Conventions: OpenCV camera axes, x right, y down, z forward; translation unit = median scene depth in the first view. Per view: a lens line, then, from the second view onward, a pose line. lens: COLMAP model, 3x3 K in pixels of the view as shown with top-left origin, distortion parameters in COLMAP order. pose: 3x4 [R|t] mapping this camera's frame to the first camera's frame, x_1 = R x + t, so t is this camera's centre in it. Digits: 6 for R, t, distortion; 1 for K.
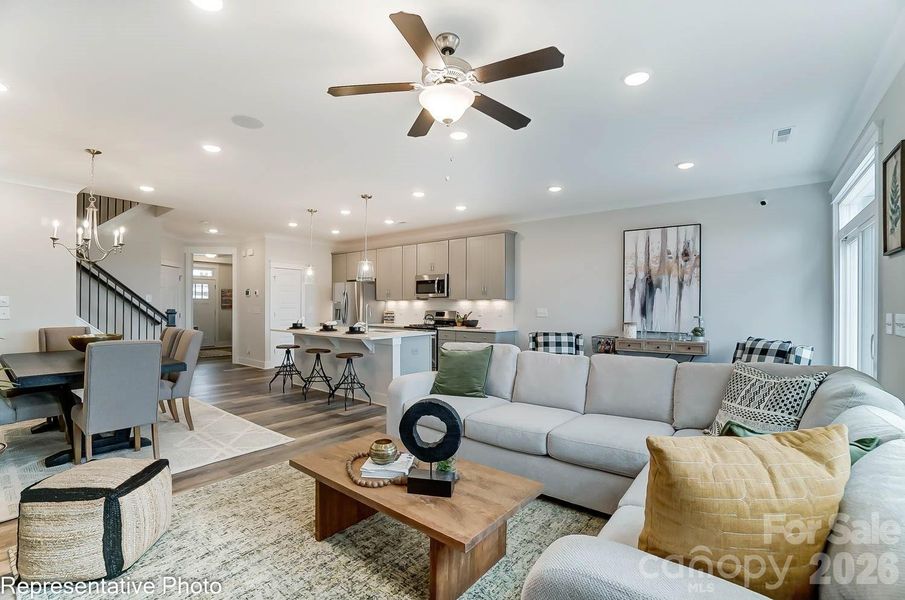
lens RADIAL K [[401.3, 0, 450.2], [0, 401.3, 302.6], [0, 0, 1]] dist [-0.039940, 0.007259]
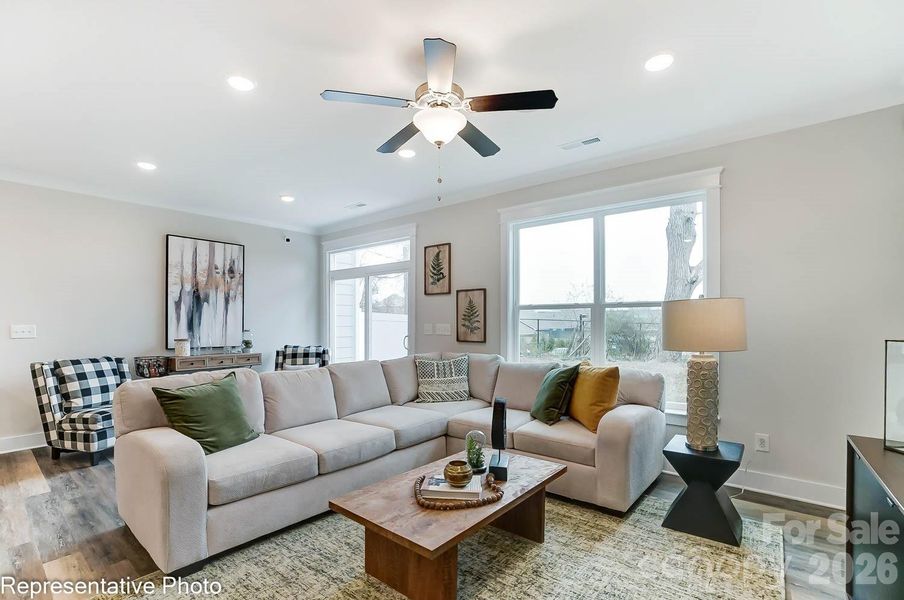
lens RADIAL K [[400.9, 0, 446.1], [0, 400.9, 319.0], [0, 0, 1]] dist [-0.039940, 0.007259]
pose [[0.052132, 0.003581, 0.998634, -0.419126], [-0.007166, 0.999969, -0.003211, 0.003682], [-0.998614, -0.006989, 0.052156, 0.366898]]
